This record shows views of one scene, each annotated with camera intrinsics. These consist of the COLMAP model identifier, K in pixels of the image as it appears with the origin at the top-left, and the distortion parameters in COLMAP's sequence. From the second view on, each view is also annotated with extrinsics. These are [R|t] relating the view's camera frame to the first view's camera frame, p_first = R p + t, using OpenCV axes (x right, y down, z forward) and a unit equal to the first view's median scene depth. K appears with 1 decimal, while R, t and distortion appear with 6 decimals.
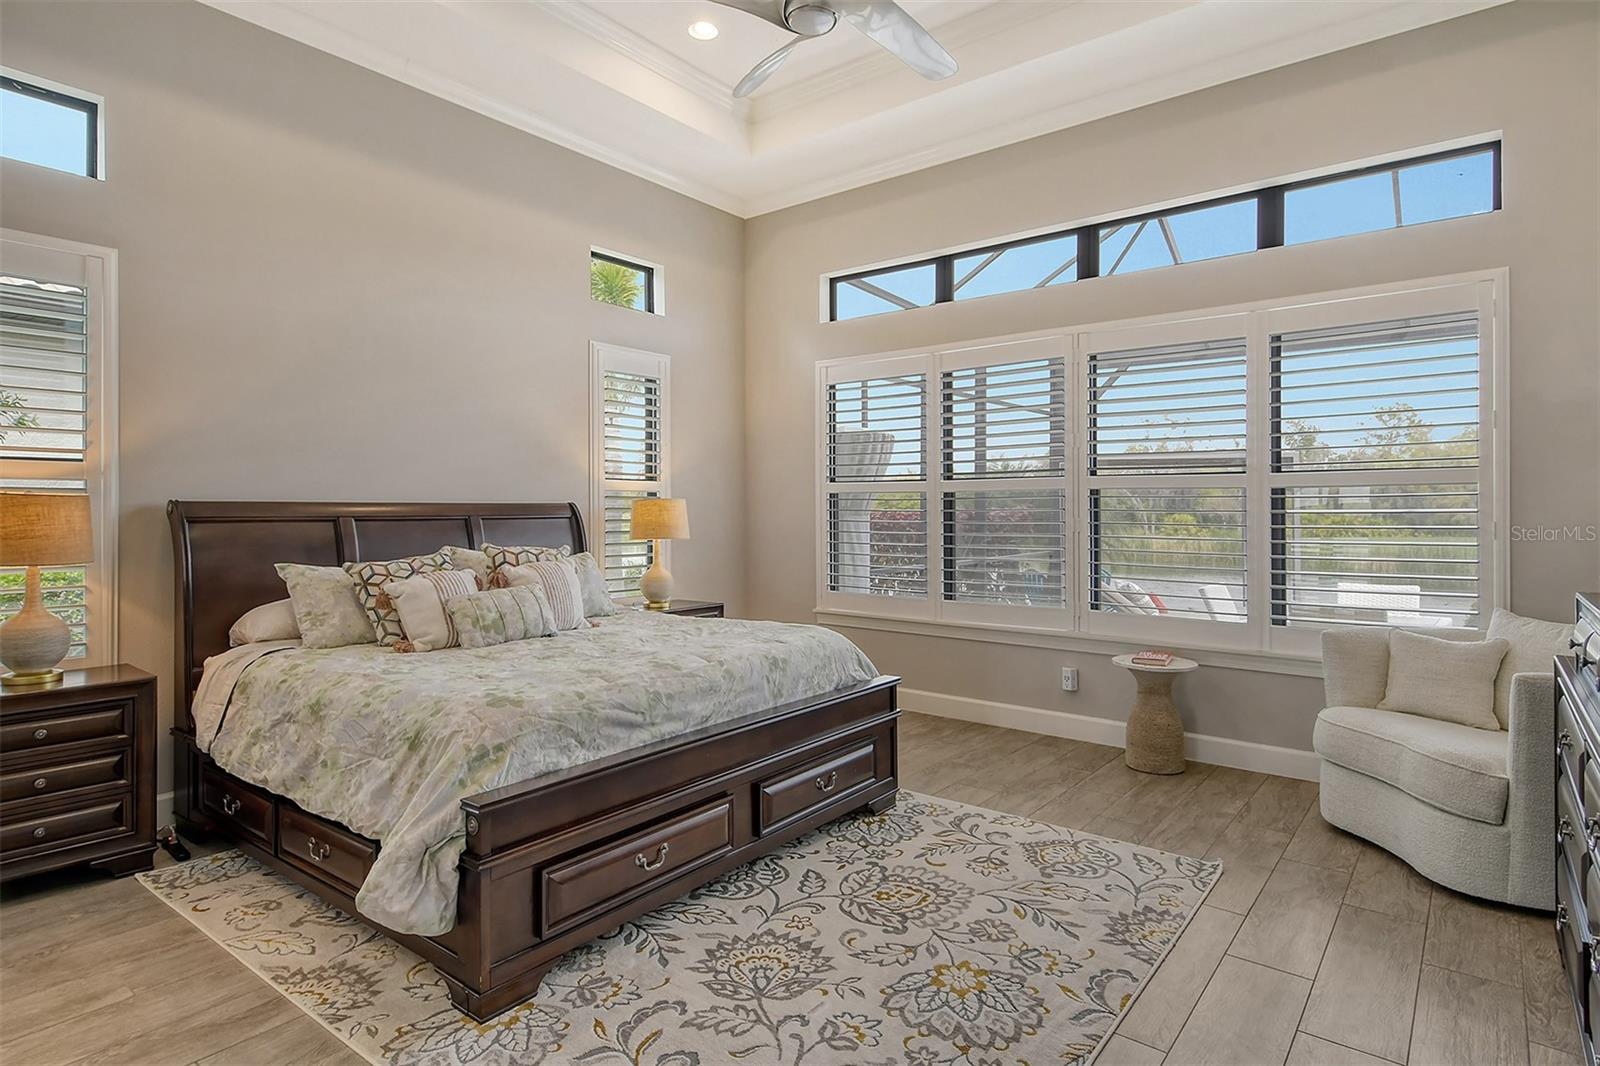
lens RADIAL K [[835.6, 0, 800.0], [0, 835.6, 533.0], [0, 0, 1]] dist [0.017172, -0.019108]
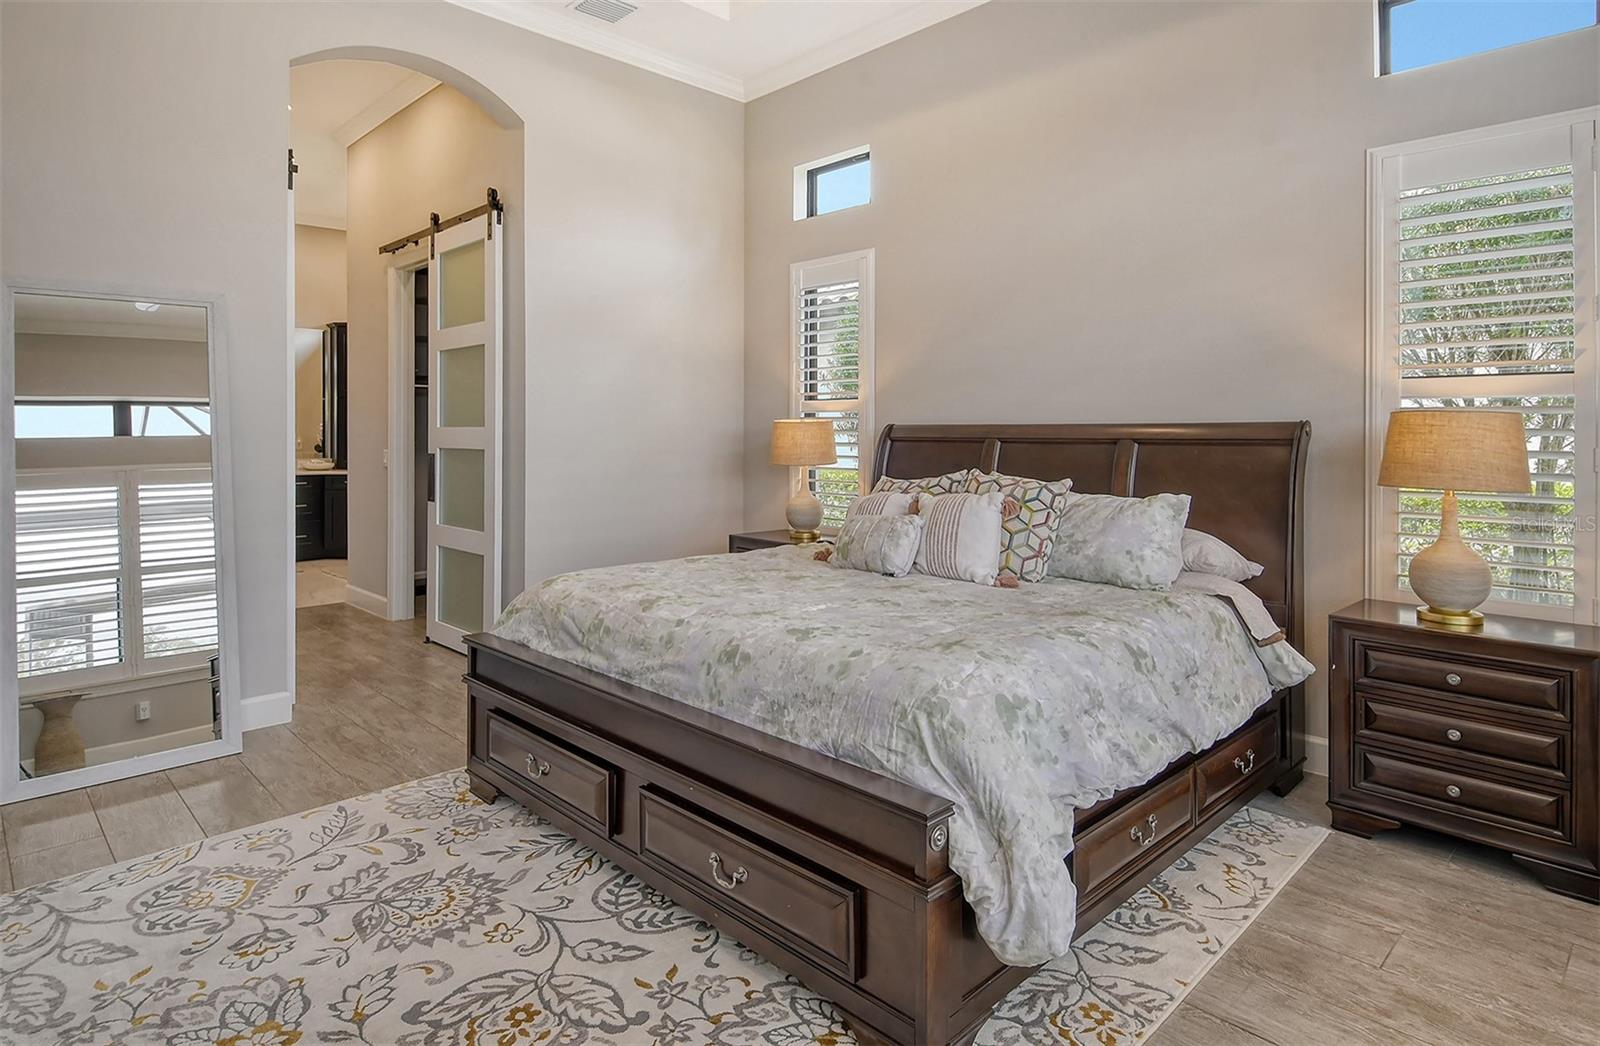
lens RADIAL K [[801.3, 0, 800.0], [0, 801.3, 523.0], [0, 0, 1]] dist [0.017864, -0.021932]
pose [[-0.071175, 0.095917, -0.992841, 0.701744], [-0.050509, 0.993742, 0.099625, -0.014544], [0.996184, 0.057239, -0.065885, 1.309040]]
